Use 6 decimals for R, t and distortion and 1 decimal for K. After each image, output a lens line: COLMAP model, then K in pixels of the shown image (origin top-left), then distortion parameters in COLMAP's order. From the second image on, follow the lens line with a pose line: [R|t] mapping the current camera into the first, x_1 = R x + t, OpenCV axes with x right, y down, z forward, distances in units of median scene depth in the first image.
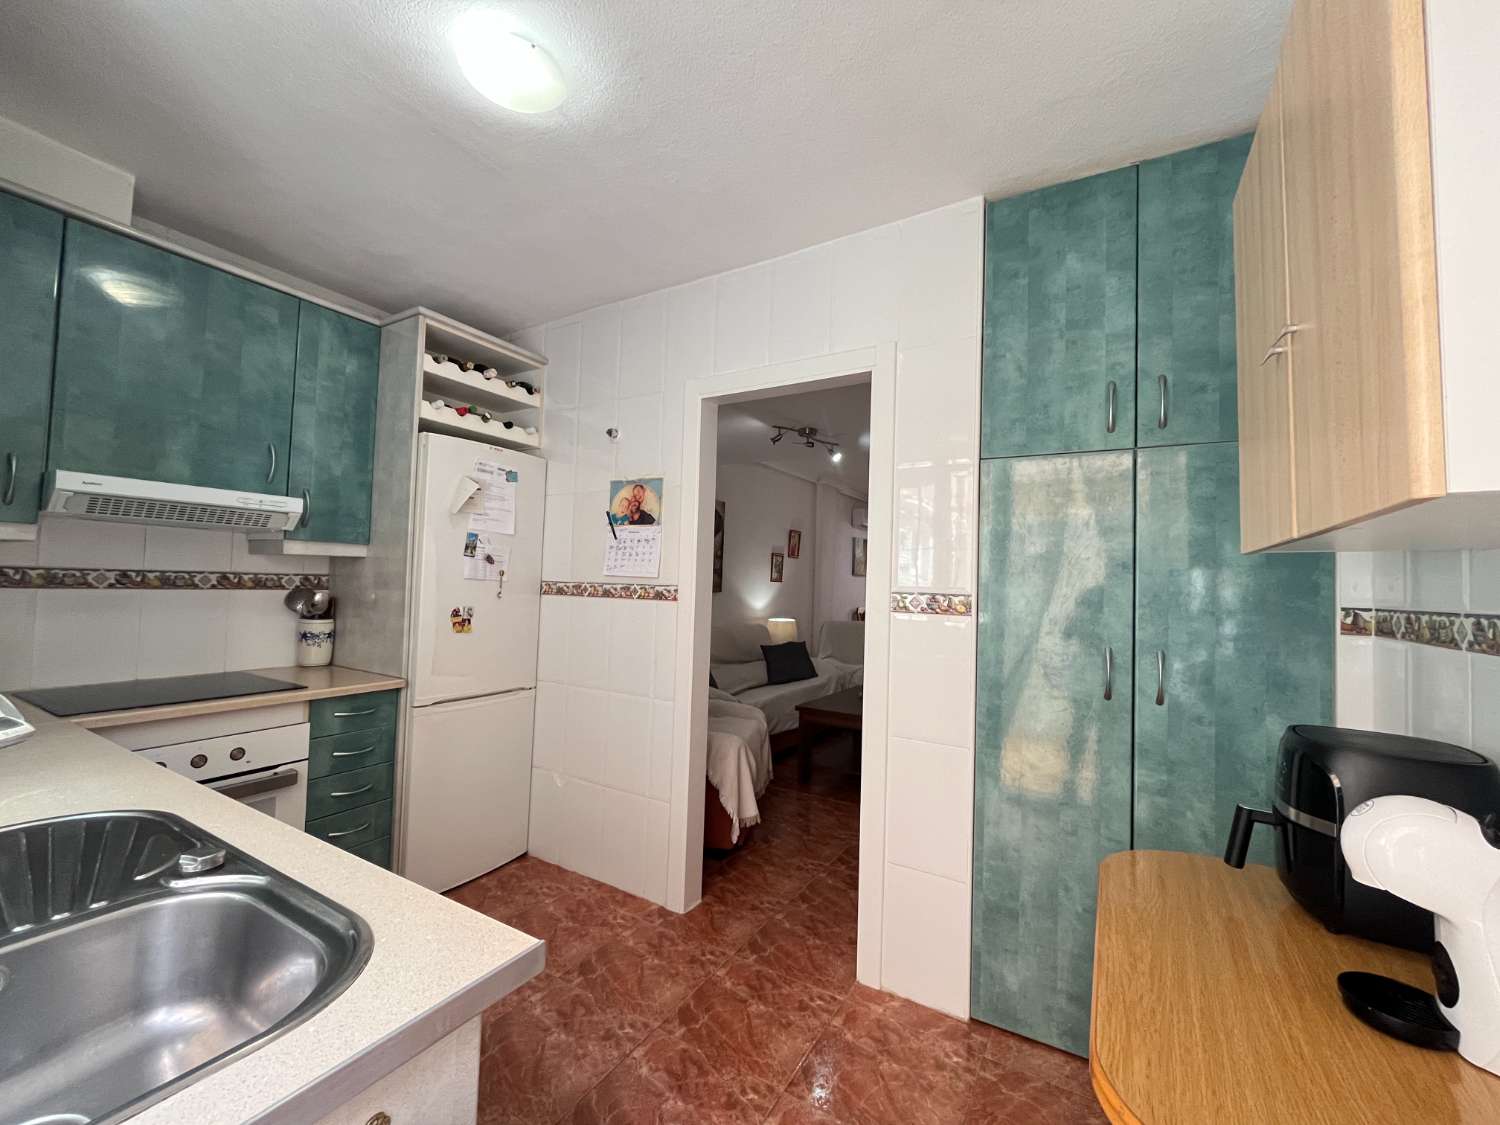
lens RADIAL K [[612.8, 0, 746.8], [0, 612.8, 558.7], [0, 0, 1]] dist [-0.001852, -0.000004]
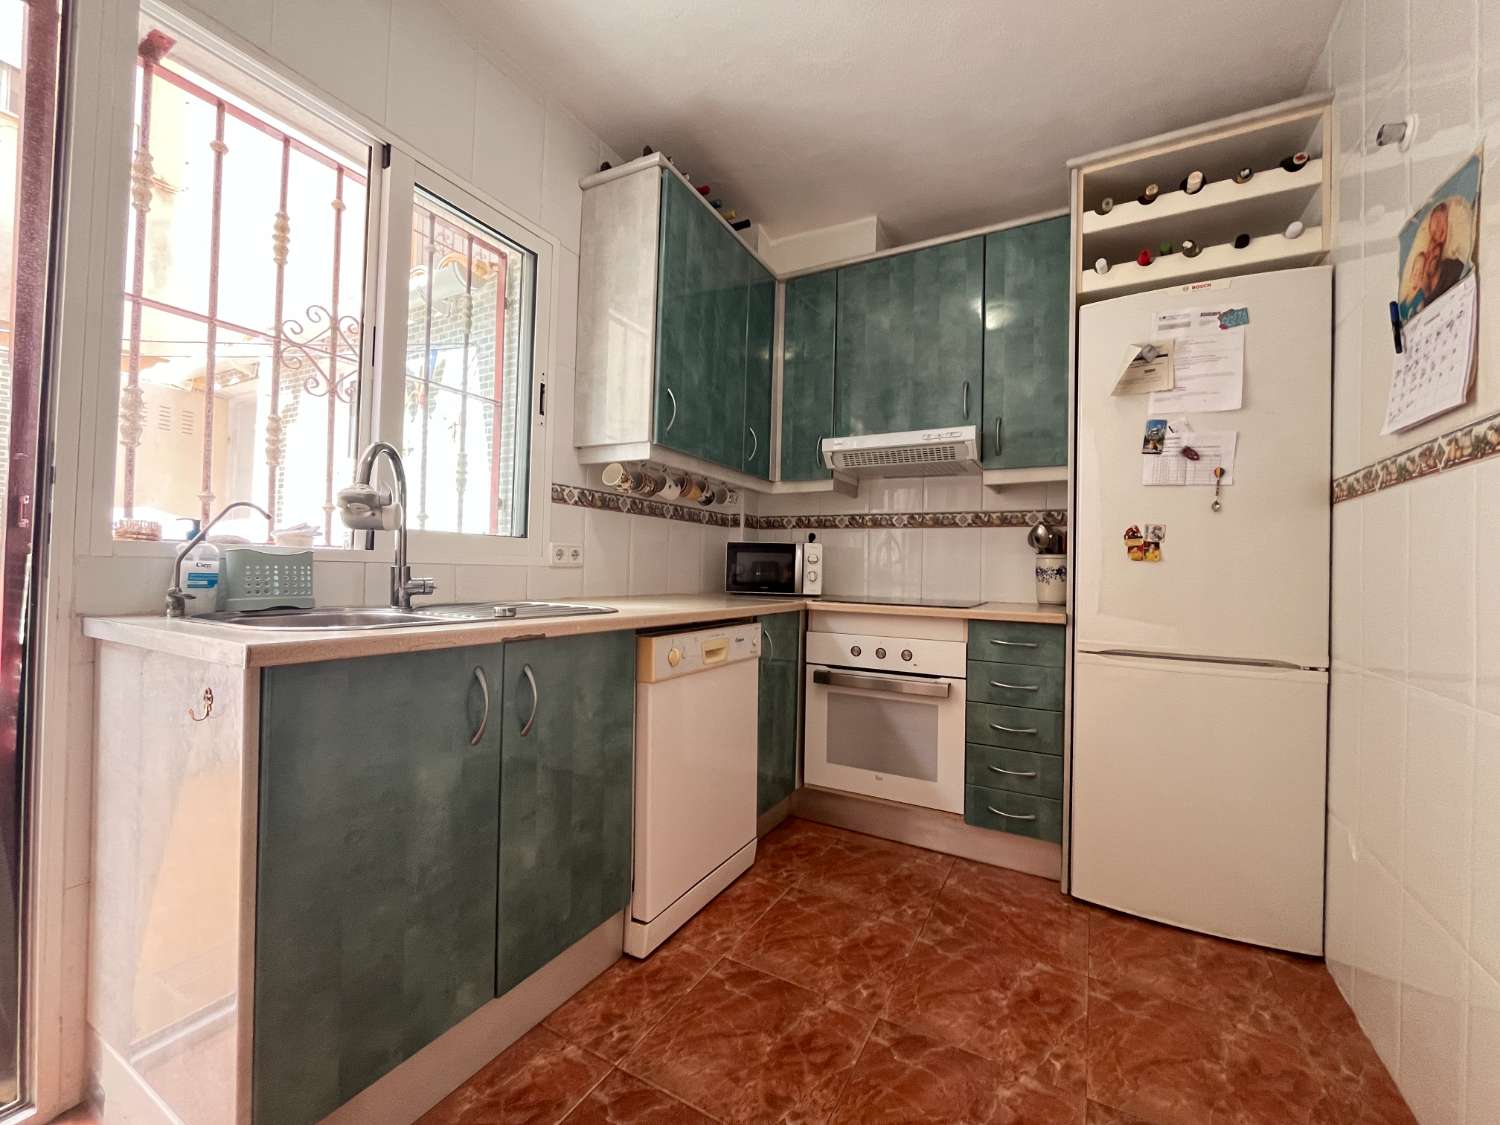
lens RADIAL K [[612.8, 0, 748.6], [0, 612.8, 558.7], [0, 0, 1]] dist [-0.001852, -0.000004]
pose [[0.025081, -0.045706, -0.998640, 0.236148], [0.014780, 0.998862, -0.045345, 0.143610], [0.999576, -0.013623, 0.025728, 0.520998]]
